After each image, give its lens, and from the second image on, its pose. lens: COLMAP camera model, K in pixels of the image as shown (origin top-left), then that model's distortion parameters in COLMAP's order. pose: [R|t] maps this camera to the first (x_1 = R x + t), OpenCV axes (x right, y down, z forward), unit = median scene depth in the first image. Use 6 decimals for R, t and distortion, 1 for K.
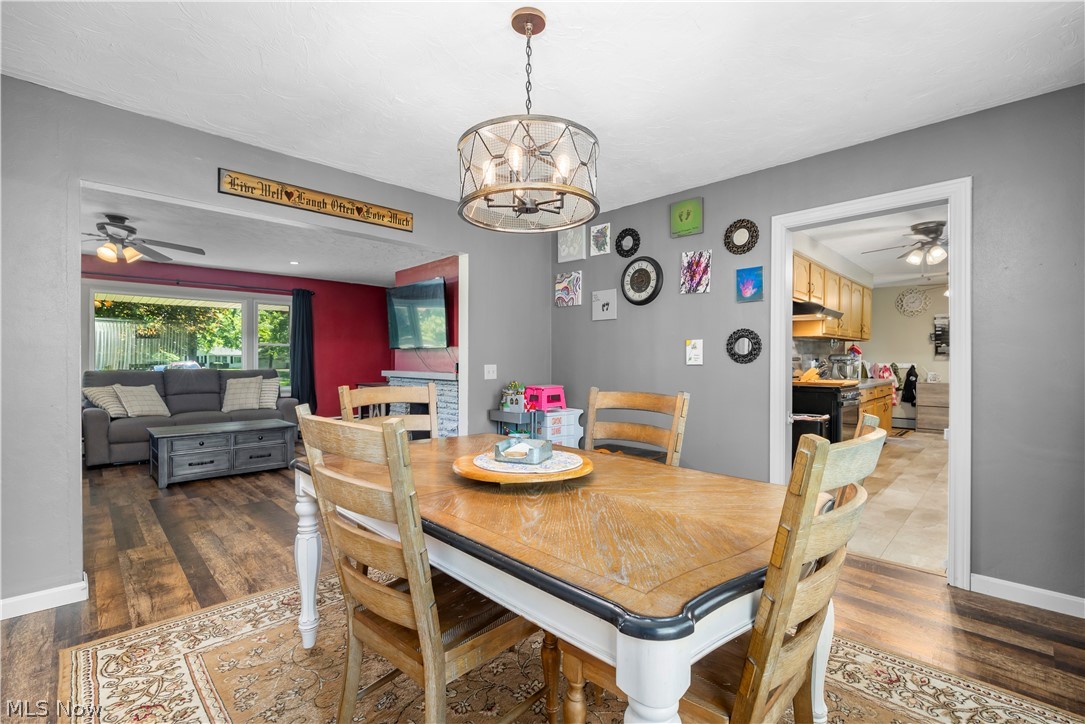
lens RADIAL K [[481.1, 0, 548.6], [0, 481.1, 361.4], [0, 0, 1]] dist [-0.027720, -0.000030]
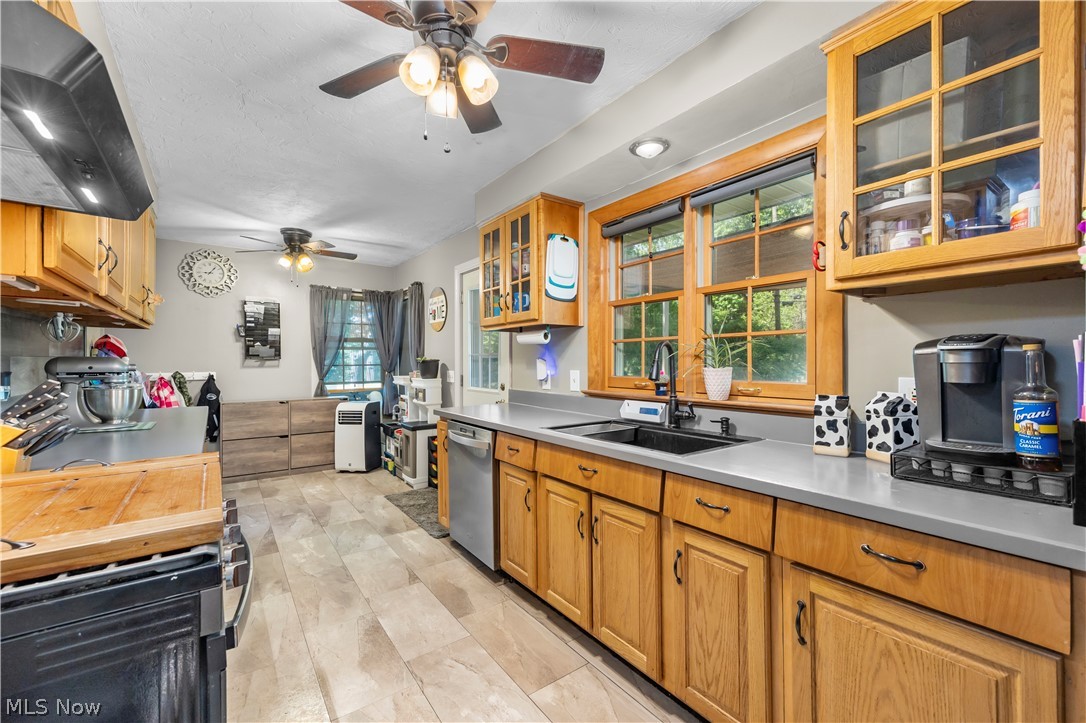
lens RADIAL K [[434.2, 0, 536.7], [0, 434.2, 361.4], [0, 0, 1]] dist [0.002382, 0.000519]
pose [[0.136696, -0.002107, 0.990611, 0.278916], [0.003896, 0.999991, 0.001589, -0.008877], [-0.990605, 0.003642, 0.136703, 0.519903]]
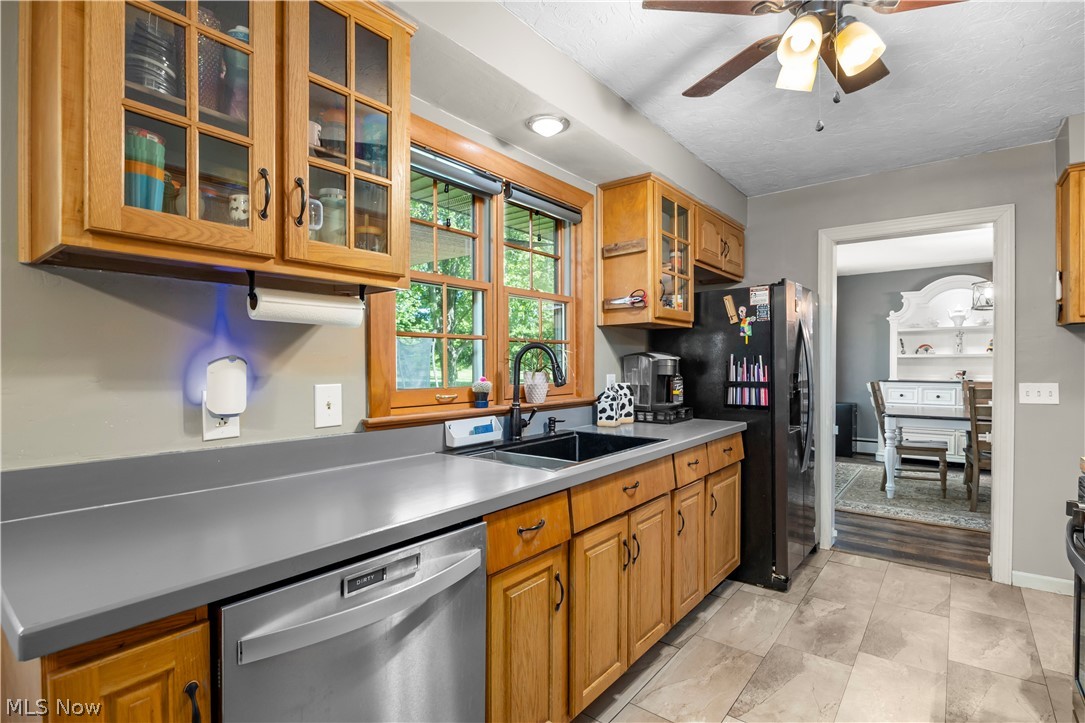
lens RADIAL K [[507.2, 0, 570.9], [0, 507.2, 371.1], [0, 0, 1]] dist [-0.003812, -0.000667]
pose [[-0.989921, 0.002681, -0.141594, 0.610695], [0.000127, 0.999837, 0.018039, -0.009988], [0.141619, 0.017839, -0.989760, 0.786266]]
